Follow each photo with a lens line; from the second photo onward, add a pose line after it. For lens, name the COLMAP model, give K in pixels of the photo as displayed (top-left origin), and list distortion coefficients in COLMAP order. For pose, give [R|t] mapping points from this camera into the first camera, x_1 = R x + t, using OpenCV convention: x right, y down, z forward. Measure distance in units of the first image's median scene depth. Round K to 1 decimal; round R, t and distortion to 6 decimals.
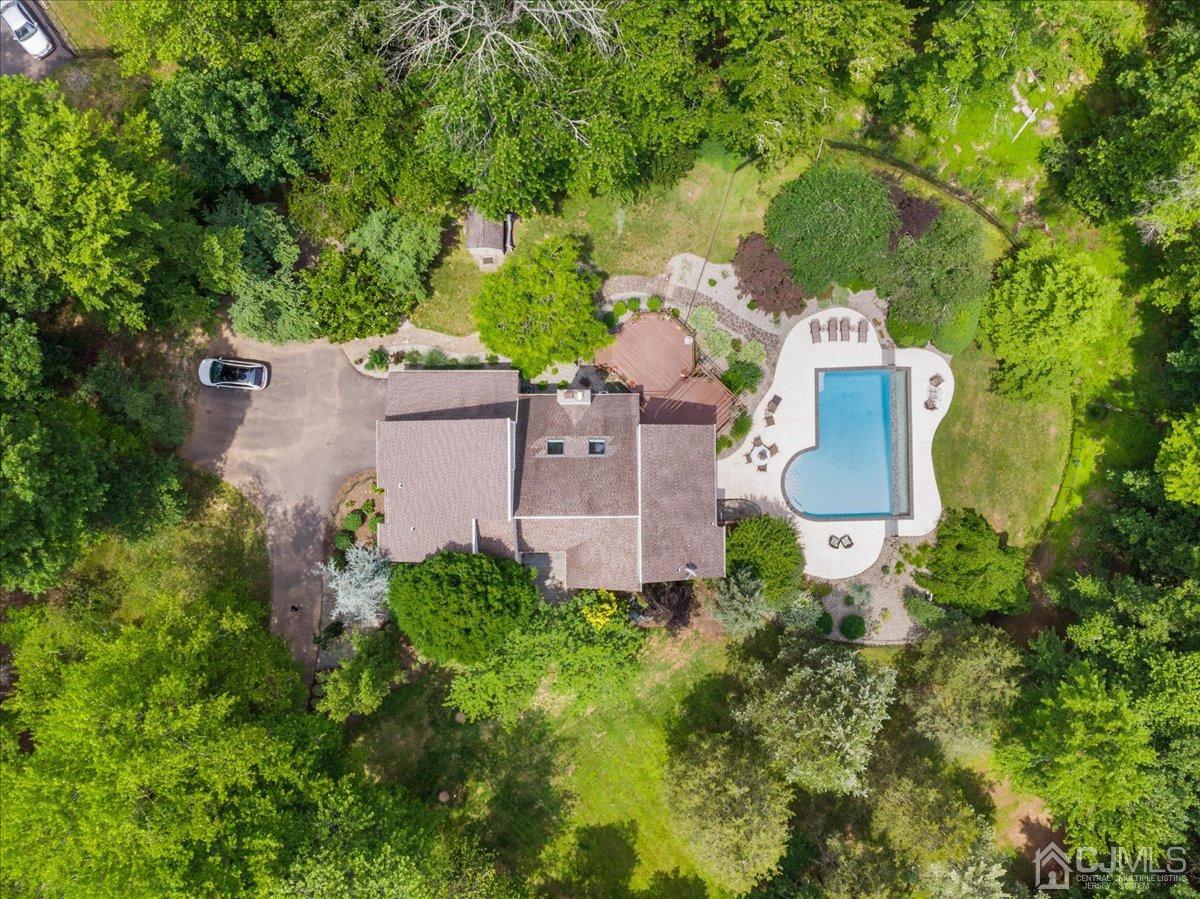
lens RADIAL K [[887.9, 0, 601.2], [0, 887.9, 448.1], [0, 0, 1]] dist [0.015461, -0.001626]
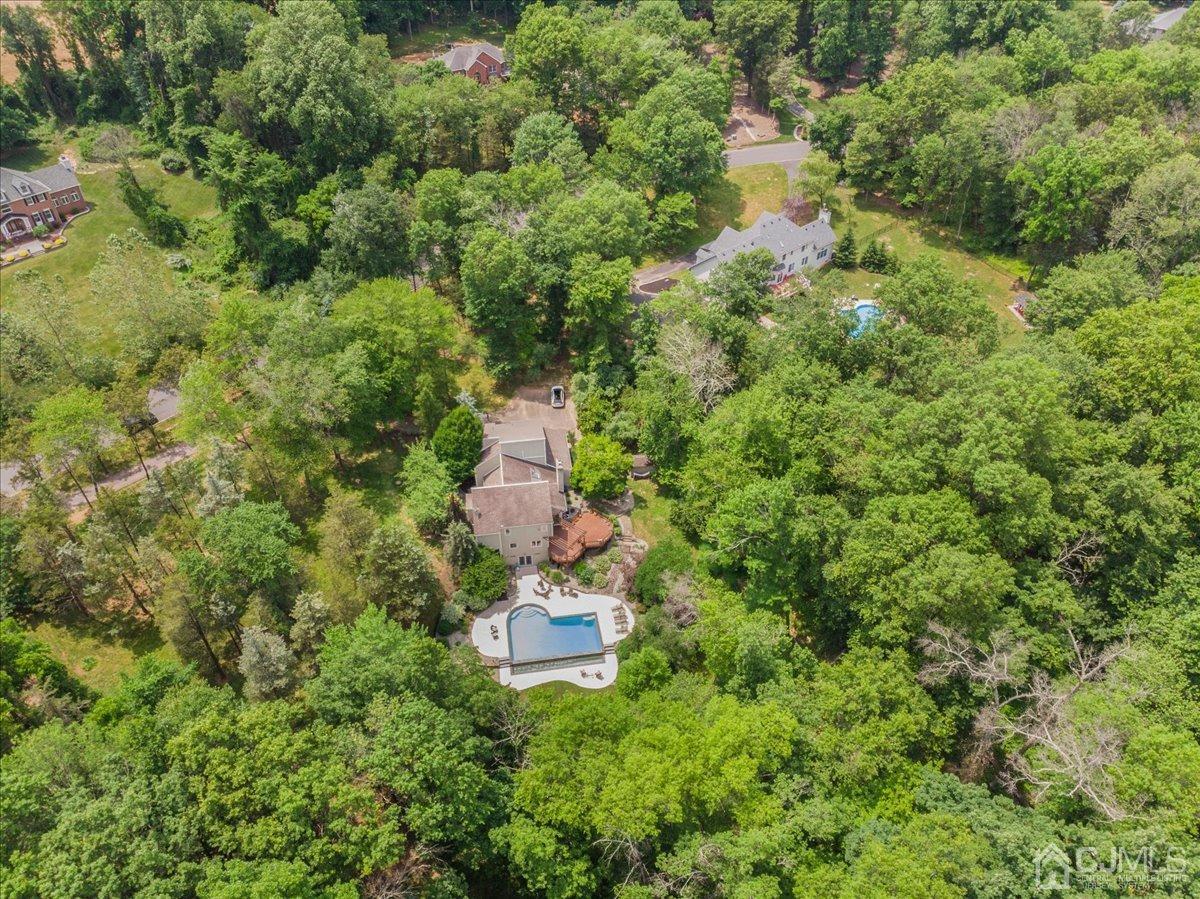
lens RADIAL K [[887.9, 0, 605.1], [0, 887.9, 453.6], [0, 0, 1]] dist [0.015461, -0.001626]
pose [[0.137533, 0.634729, -0.760397, 1.345459], [-0.990497, 0.088842, -0.104991, 0.045921], [0.000914, 0.767611, 0.640915, -0.324820]]
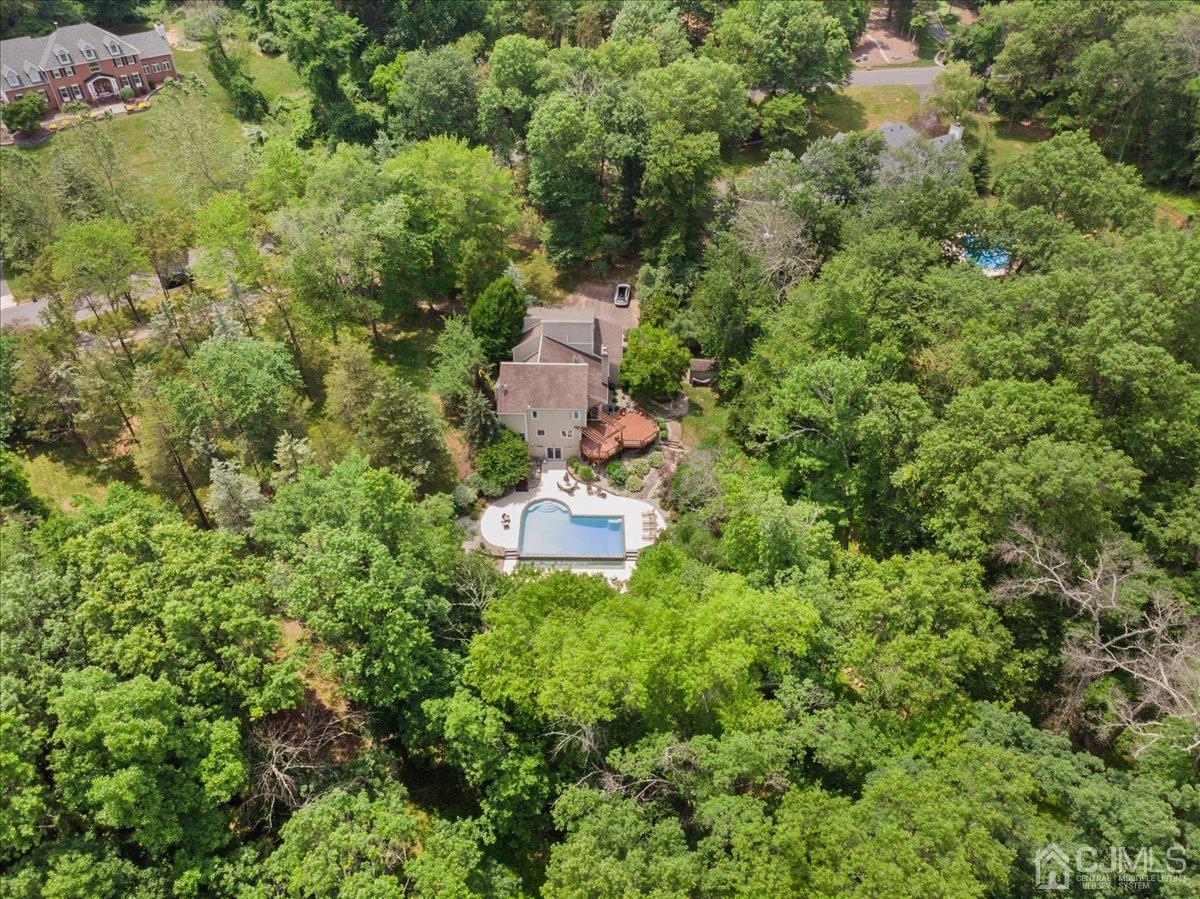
lens RADIAL K [[887.9, 0, 602.4], [0, 887.9, 453.8], [0, 0, 1]] dist [0.015461, -0.001626]
pose [[-0.028337, 0.643663, -0.764784, 1.308253], [-0.999598, -0.018983, 0.021061, -0.082434], [-0.000962, 0.765074, 0.643942, -0.032424]]
